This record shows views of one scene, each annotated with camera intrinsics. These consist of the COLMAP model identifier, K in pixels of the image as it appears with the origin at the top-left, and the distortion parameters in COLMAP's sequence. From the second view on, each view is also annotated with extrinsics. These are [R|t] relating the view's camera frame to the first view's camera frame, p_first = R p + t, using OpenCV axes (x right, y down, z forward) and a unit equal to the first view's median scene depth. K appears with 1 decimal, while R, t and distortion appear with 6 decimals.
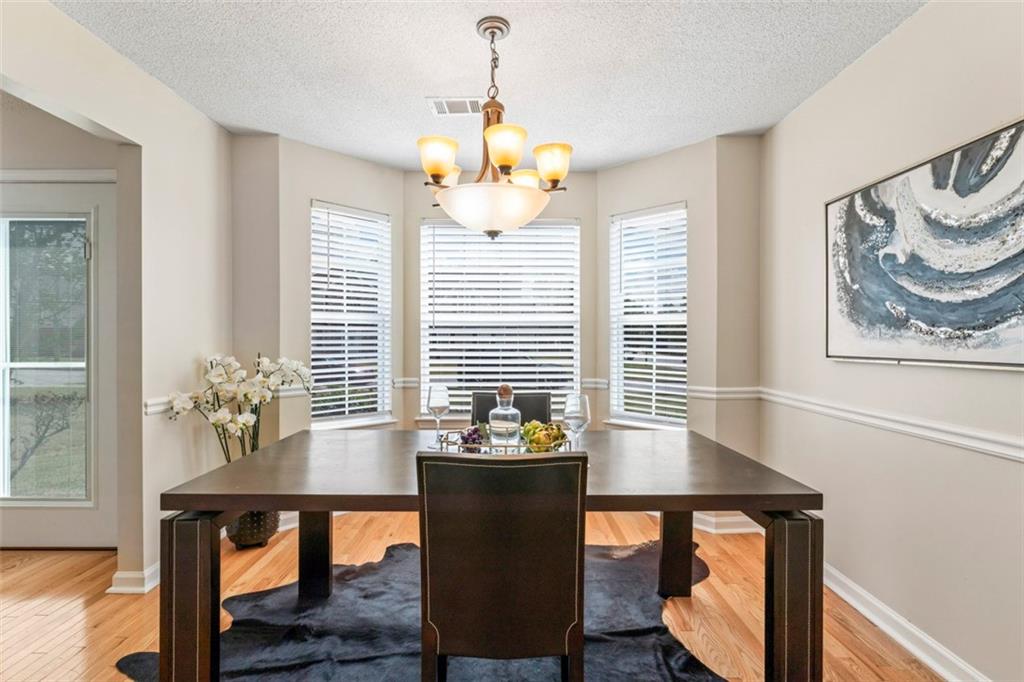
lens RADIAL K [[479.2, 0, 512.0], [0, 479.2, 341.0], [0, 0, 1]] dist [0.000558, -0.000136]
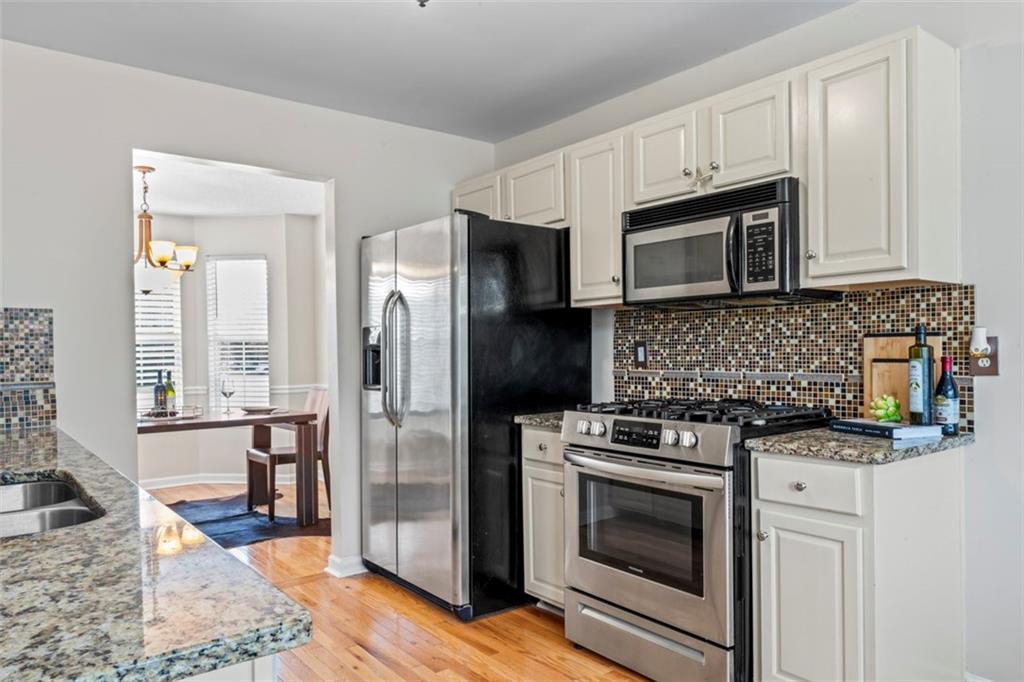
lens RADIAL K [[700.3, 0, 507.8], [0, 700.3, 351.6], [0, 0, 1]] dist [0.003335, 0.000170]
pose [[0.790251, -0.016353, 0.612565, -0.512505], [0.017632, 0.999837, 0.003945, -0.006930], [-0.612529, 0.007683, 0.790411, -1.594059]]
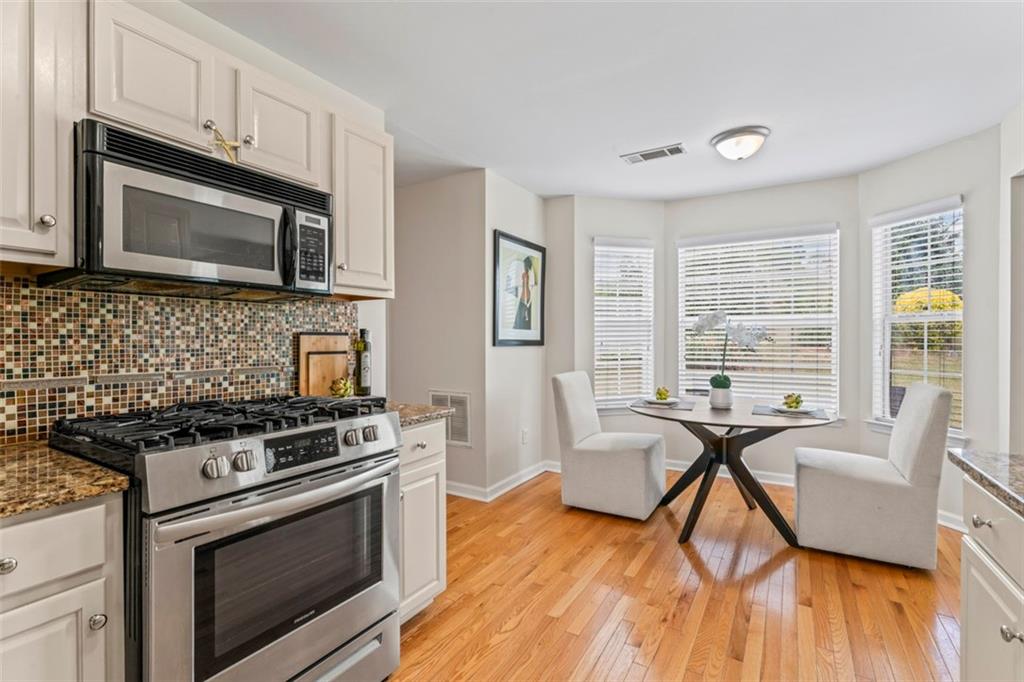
lens RADIAL K [[465.1, 0, 512.0], [0, 465.1, 341.0], [0, 0, 1]] dist [-0.002162, -0.000519]
pose [[-0.853015, -0.007732, 0.521828, -0.183811], [-0.003456, 0.999952, 0.009167, -0.013743], [-0.521874, 0.006016, -0.853001, -0.361225]]
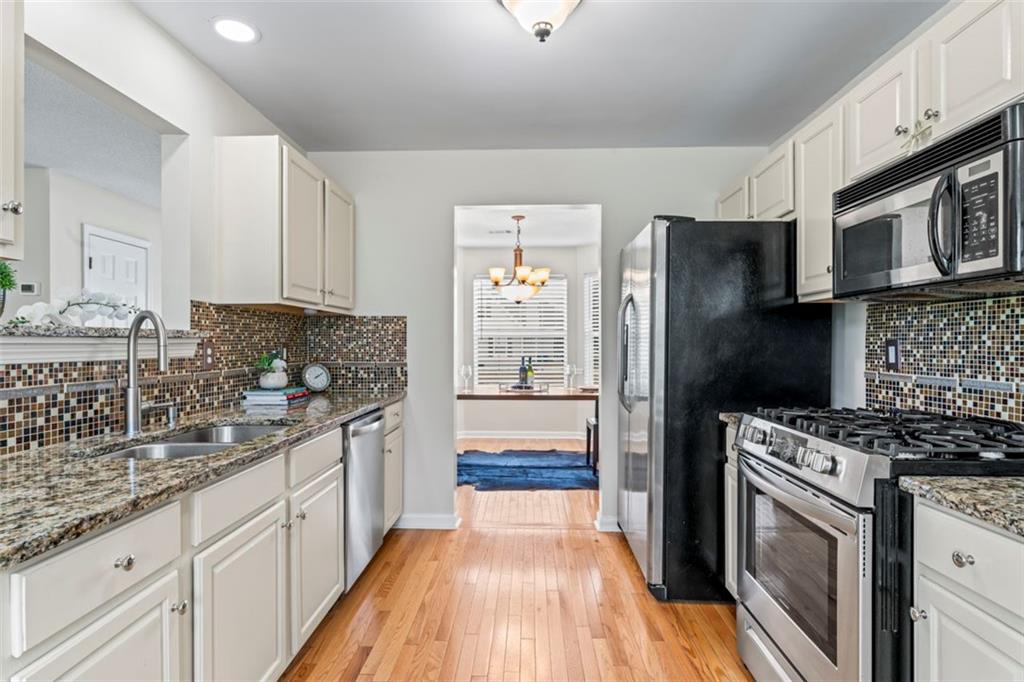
lens RADIAL K [[533.4, 0, 512.0], [0, 533.4, 341.0], [0, 0, 1]] dist [0.000032, -0.001346]
pose [[0.999326, -0.003770, -0.036524, 0.024122], [0.003484, 0.999963, -0.007912, -0.010334], [0.036552, 0.007780, 0.999301, -1.585103]]
